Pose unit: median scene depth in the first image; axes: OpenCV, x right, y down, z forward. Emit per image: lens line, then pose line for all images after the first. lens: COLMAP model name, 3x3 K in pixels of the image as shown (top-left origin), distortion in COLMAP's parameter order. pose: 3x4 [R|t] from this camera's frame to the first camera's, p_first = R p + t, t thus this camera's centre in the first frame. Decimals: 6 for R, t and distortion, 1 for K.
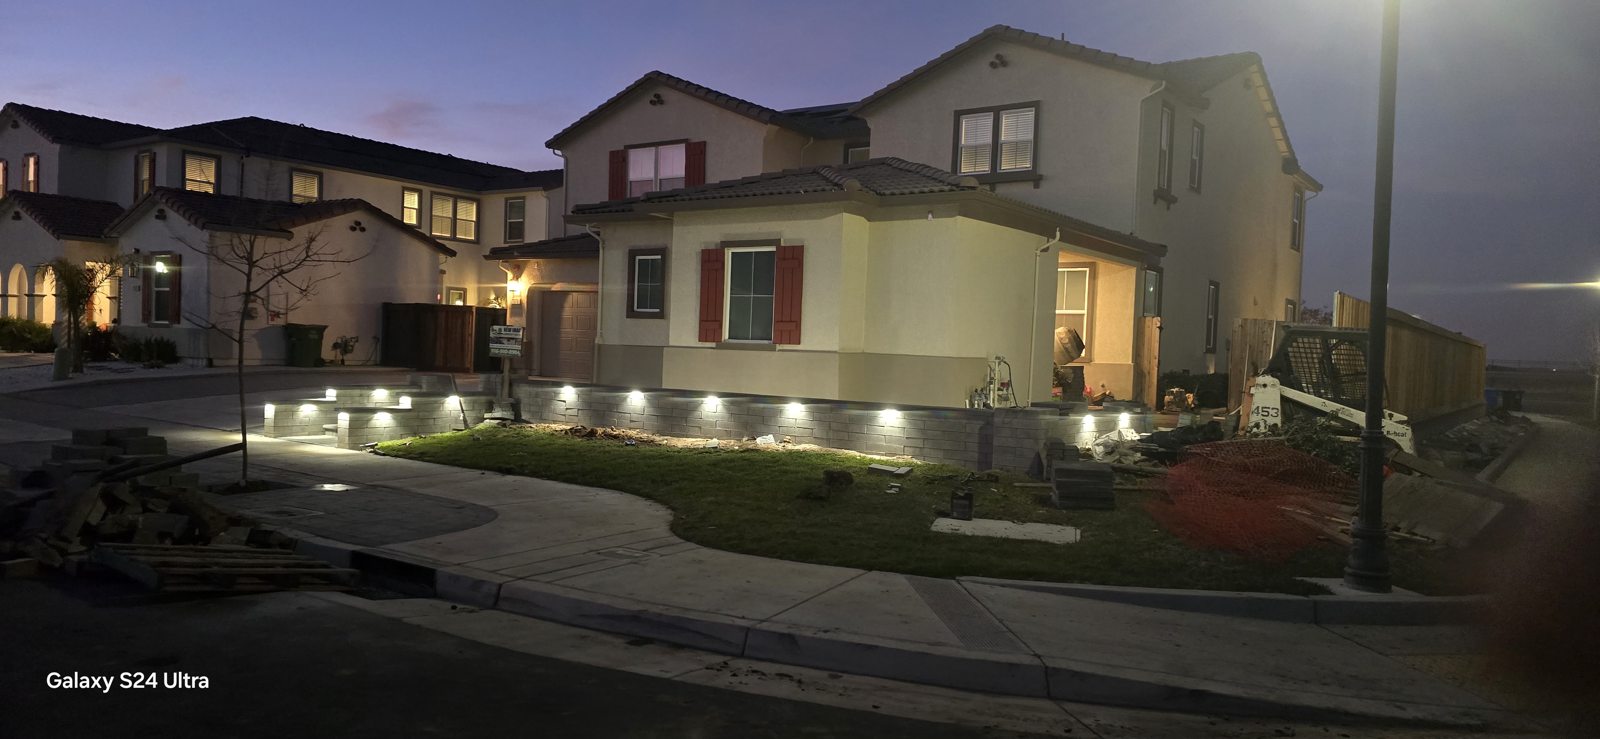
lens RADIAL K [[1042.7, 0, 800.0], [0, 1042.7, 369.5], [0, 0, 1]] dist [0.064303, -0.062025]
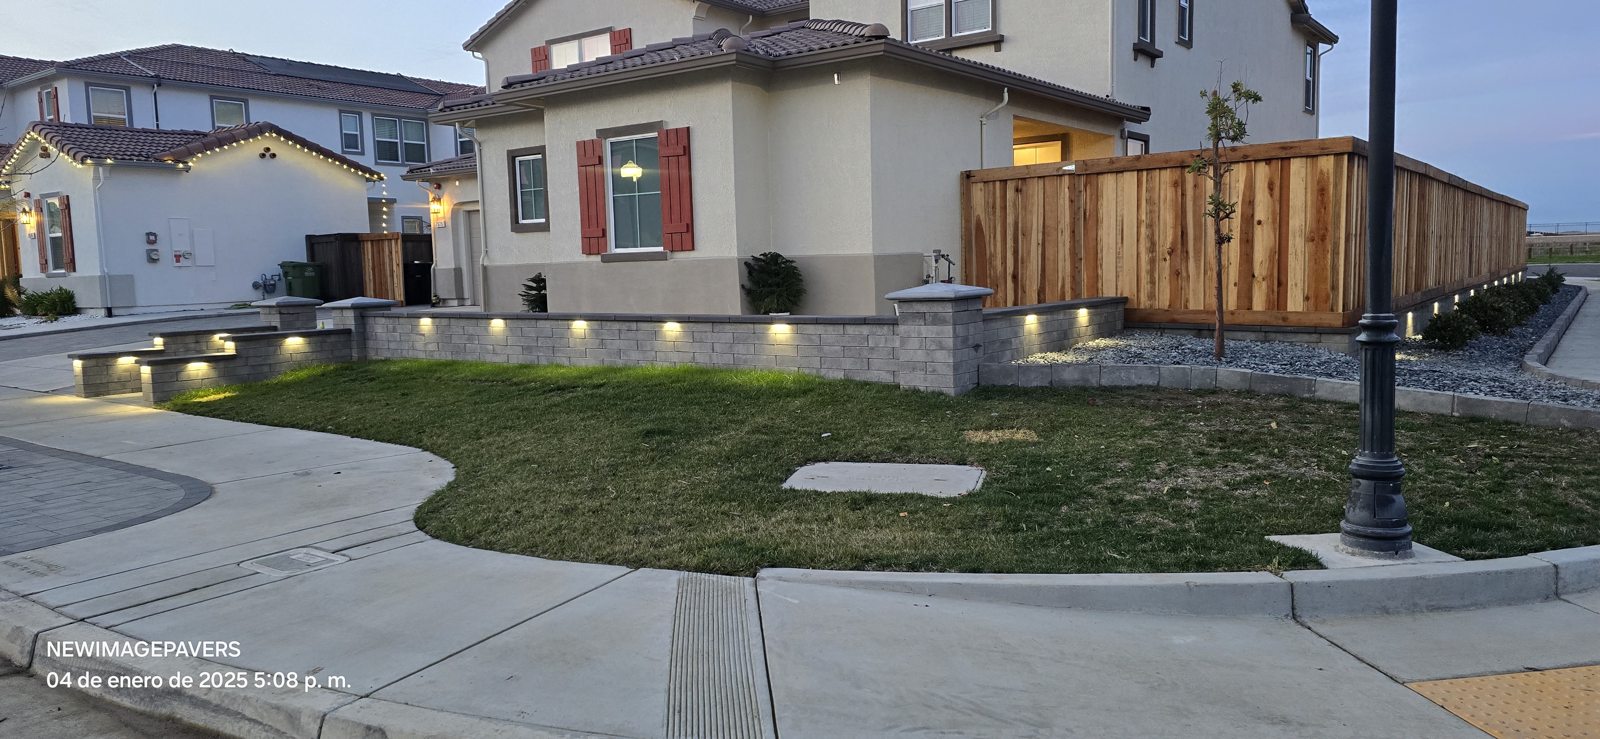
lens RADIAL K [[1066.7, 0, 790.0], [0, 1066.7, 346.2], [0, 0, 1]] dist [0.025309, 0.000489]
pose [[0.997824, -0.060915, -0.025236, 0.063565], [0.062334, 0.996258, 0.059879, 0.004703], [0.021494, -0.061322, 0.997887, 0.106237]]
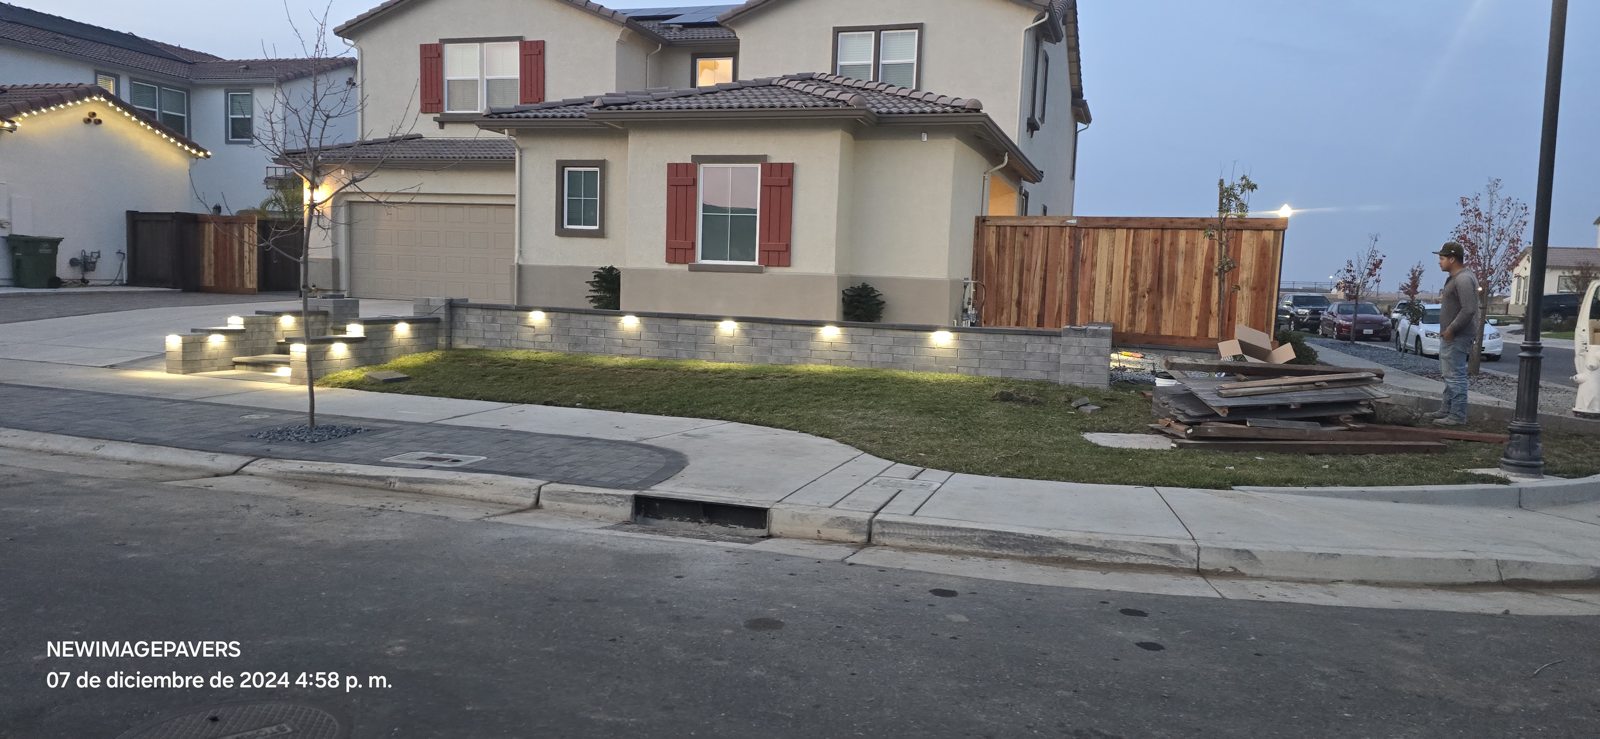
lens RADIAL K [[1042.7, 0, 800.0], [0, 1042.7, 369.5], [0, 0, 1]] dist [0.064303, -0.062025]
pose [[0.957546, -0.026964, 0.287016, -0.187782], [0.004165, 0.996806, 0.079751, -0.003160], [-0.288250, -0.075170, 0.954600, 0.035847]]
